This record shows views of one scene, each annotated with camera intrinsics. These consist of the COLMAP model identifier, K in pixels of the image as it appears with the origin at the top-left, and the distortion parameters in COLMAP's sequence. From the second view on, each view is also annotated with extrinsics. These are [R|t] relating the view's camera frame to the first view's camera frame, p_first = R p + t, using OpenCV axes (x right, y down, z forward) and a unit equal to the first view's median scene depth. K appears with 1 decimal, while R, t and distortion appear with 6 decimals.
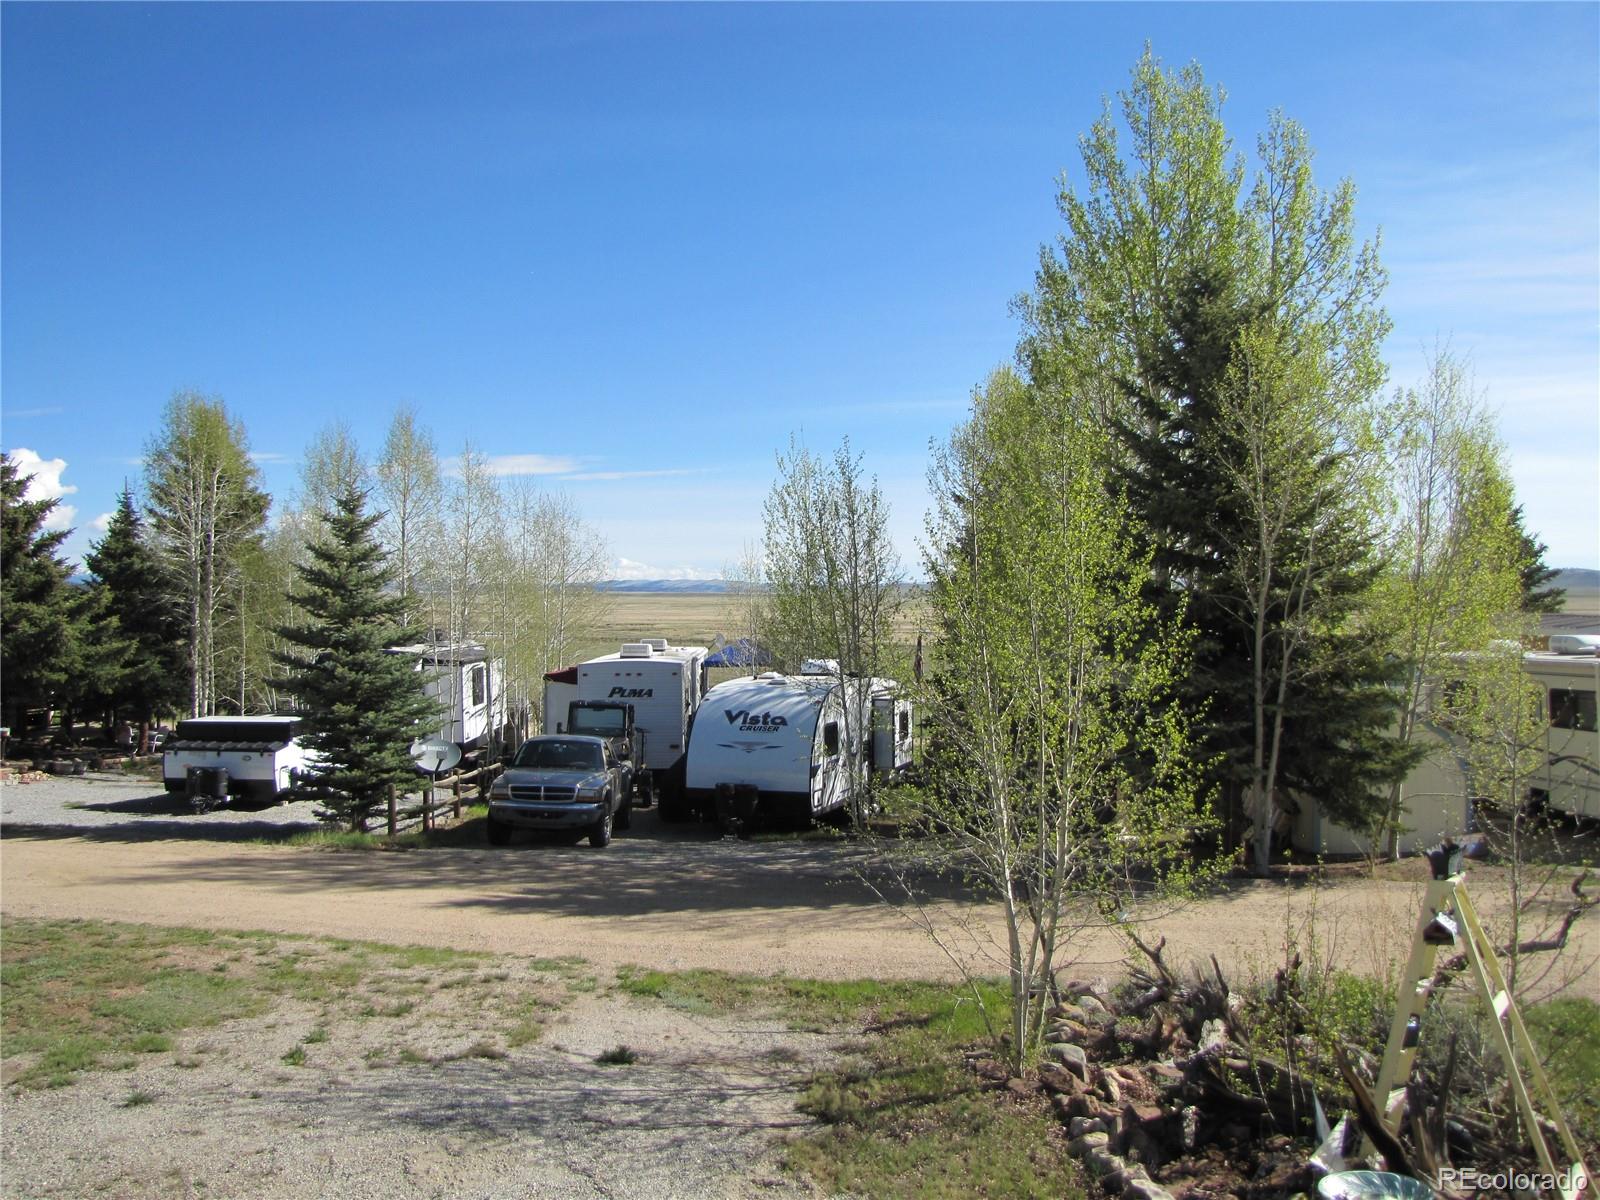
lens RADIAL K [[1348.6, 0, 798.8], [0, 1348.6, 588.7], [0, 0, 1]] dist [-0.183210, 0.160848]
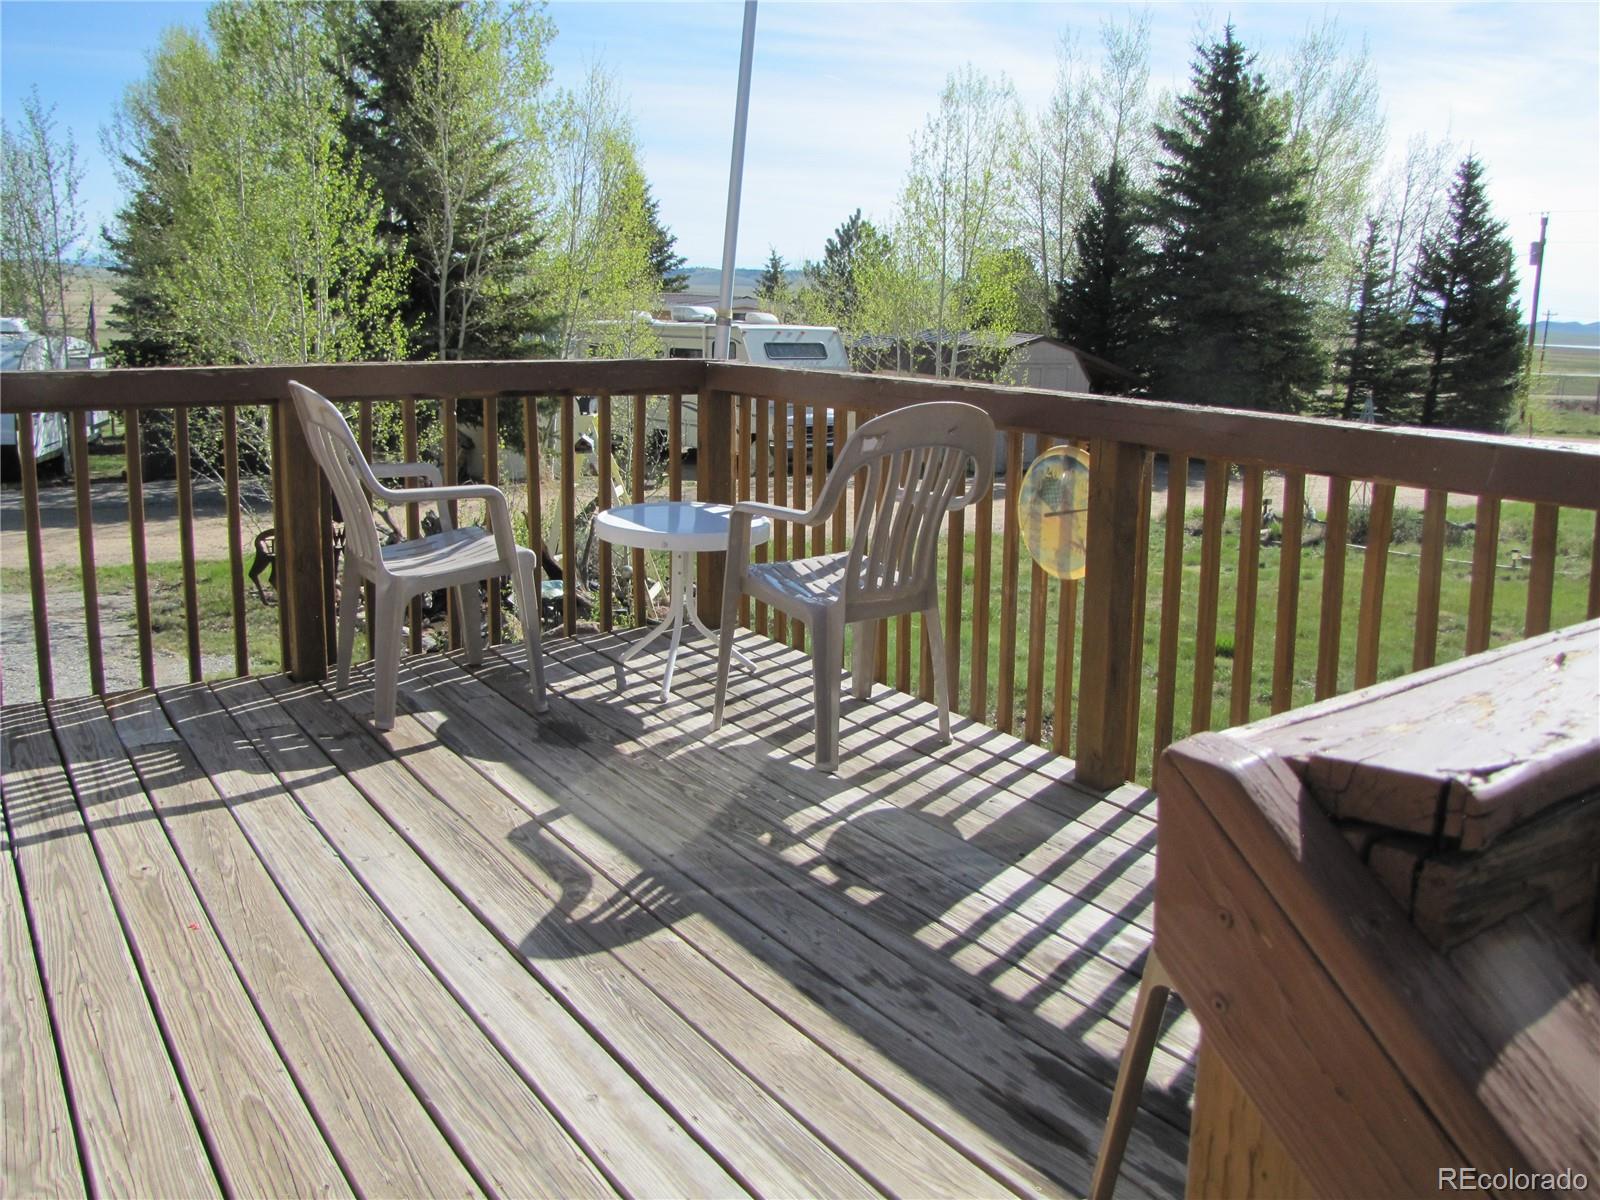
lens RADIAL K [[1348.6, 0, 783.2], [0, 1348.6, 591.0], [0, 0, 1]] dist [-0.183210, 0.160848]
pose [[0.824815, -0.085706, 0.558869, -0.085820], [-0.046830, 0.974693, 0.218589, 0.023163], [-0.563460, -0.206467, 0.799928, -0.177850]]
